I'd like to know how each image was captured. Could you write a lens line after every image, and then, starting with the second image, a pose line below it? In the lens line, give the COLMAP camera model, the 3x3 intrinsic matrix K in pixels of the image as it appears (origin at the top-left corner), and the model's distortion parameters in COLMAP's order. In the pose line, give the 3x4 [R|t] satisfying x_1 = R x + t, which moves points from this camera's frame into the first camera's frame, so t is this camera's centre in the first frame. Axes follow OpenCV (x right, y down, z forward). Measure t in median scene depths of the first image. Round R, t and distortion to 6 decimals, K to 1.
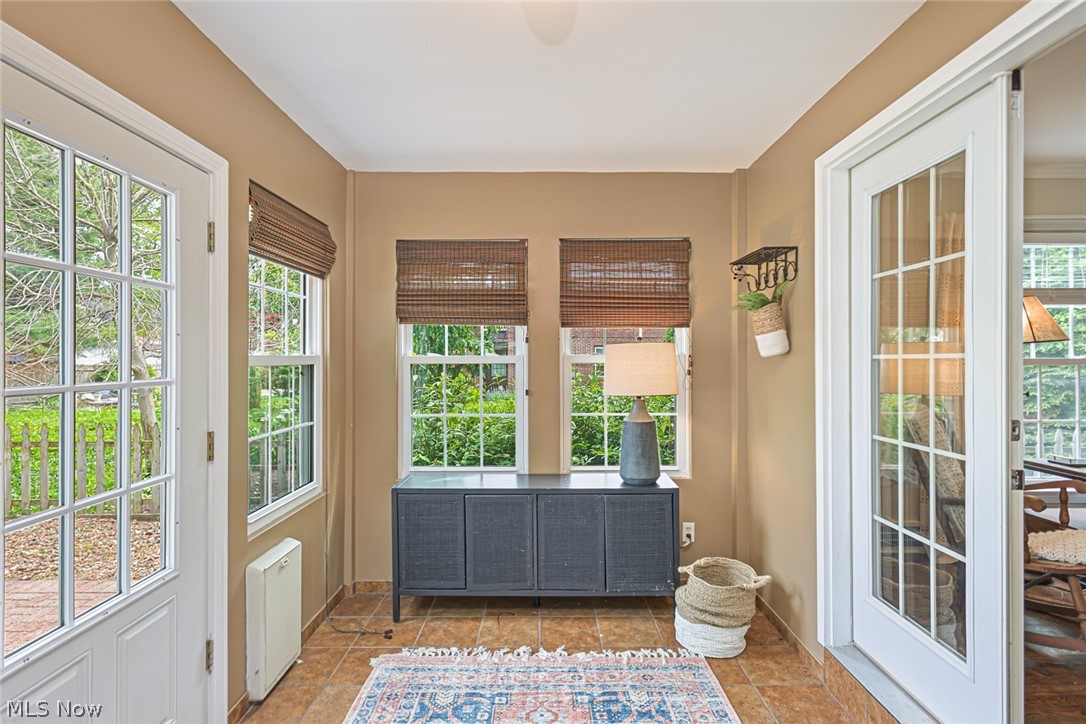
lens RADIAL K [[531.8, 0, 544.4], [0, 531.8, 359.7], [0, 0, 1]] dist [0.000813, 0.000162]
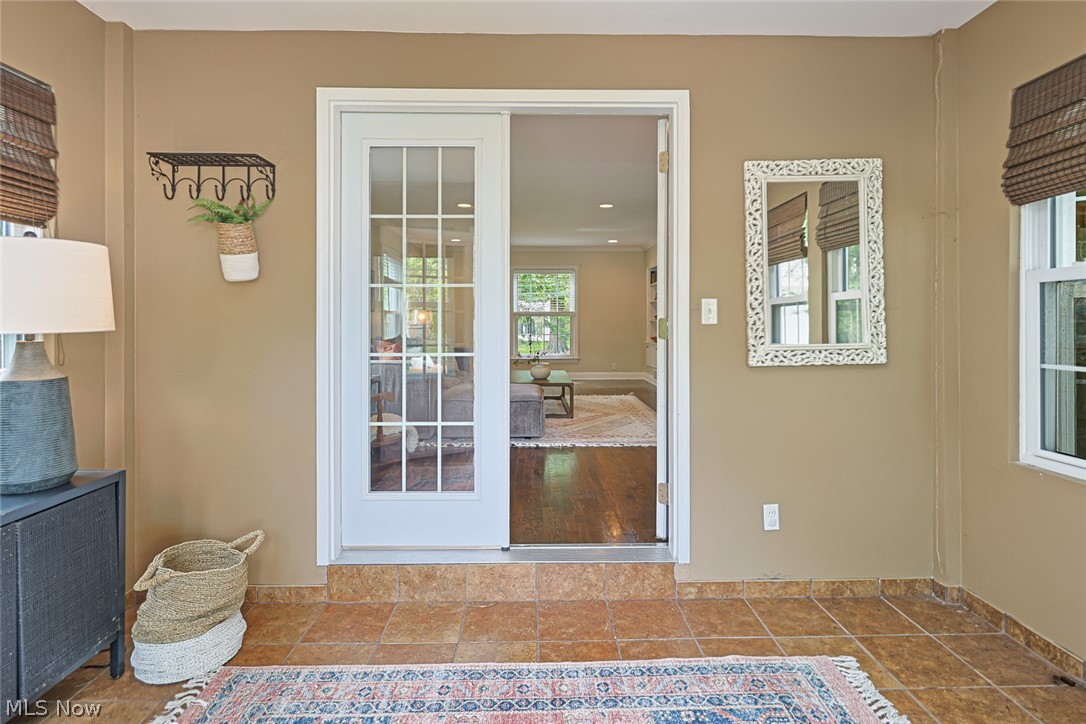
lens RADIAL K [[531.8, 0, 546.9], [0, 531.8, 324.5], [0, 0, 1]] dist [0.000813, 0.000162]
pose [[-0.013832, -0.000673, 0.999904, -0.460157], [0.000707, 1.000000, 0.000683, 0.066391], [-0.999904, 0.000716, -0.013831, 0.534827]]
